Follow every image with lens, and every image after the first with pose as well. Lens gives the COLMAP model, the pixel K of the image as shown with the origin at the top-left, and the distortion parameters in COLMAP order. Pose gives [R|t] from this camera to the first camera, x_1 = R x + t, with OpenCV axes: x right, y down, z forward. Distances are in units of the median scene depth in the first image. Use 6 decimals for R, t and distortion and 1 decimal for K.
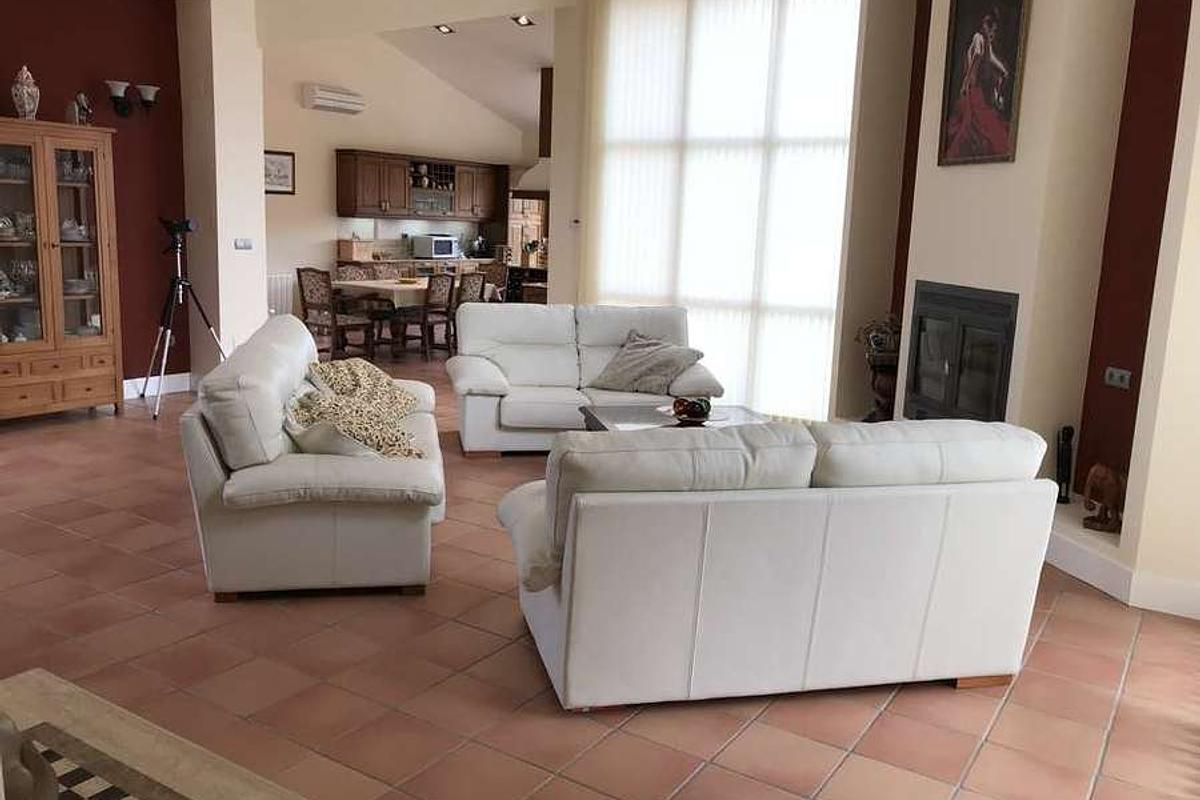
lens RADIAL K [[997.1, 0, 600.3], [0, 997.1, 393.1], [0, 0, 1]] dist [0.036892, -0.002954]
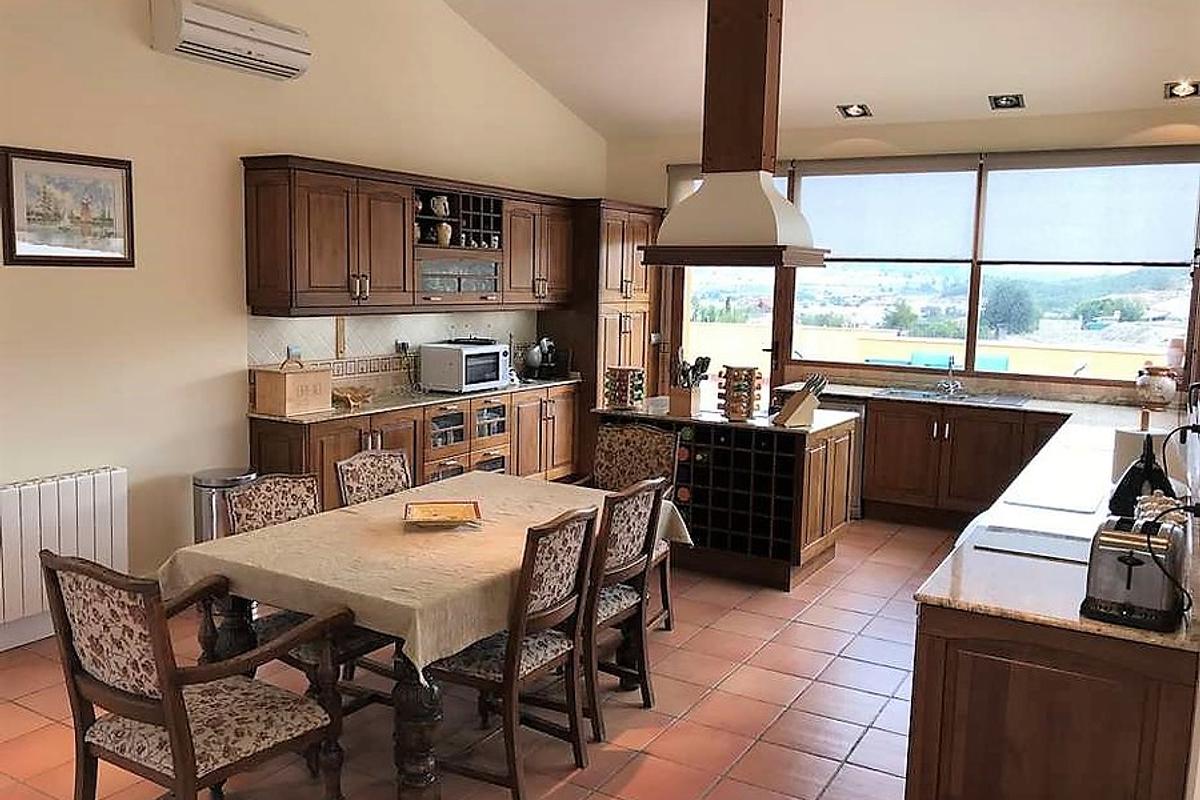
lens RADIAL K [[997.1, 0, 600.3], [0, 997.1, 393.1], [0, 0, 1]] dist [0.036892, -0.002954]
pose [[0.998954, -0.022290, 0.039915, -0.123743], [0.024526, 0.998105, -0.056432, -0.108956], [-0.038581, 0.057352, 0.997608, 0.538952]]
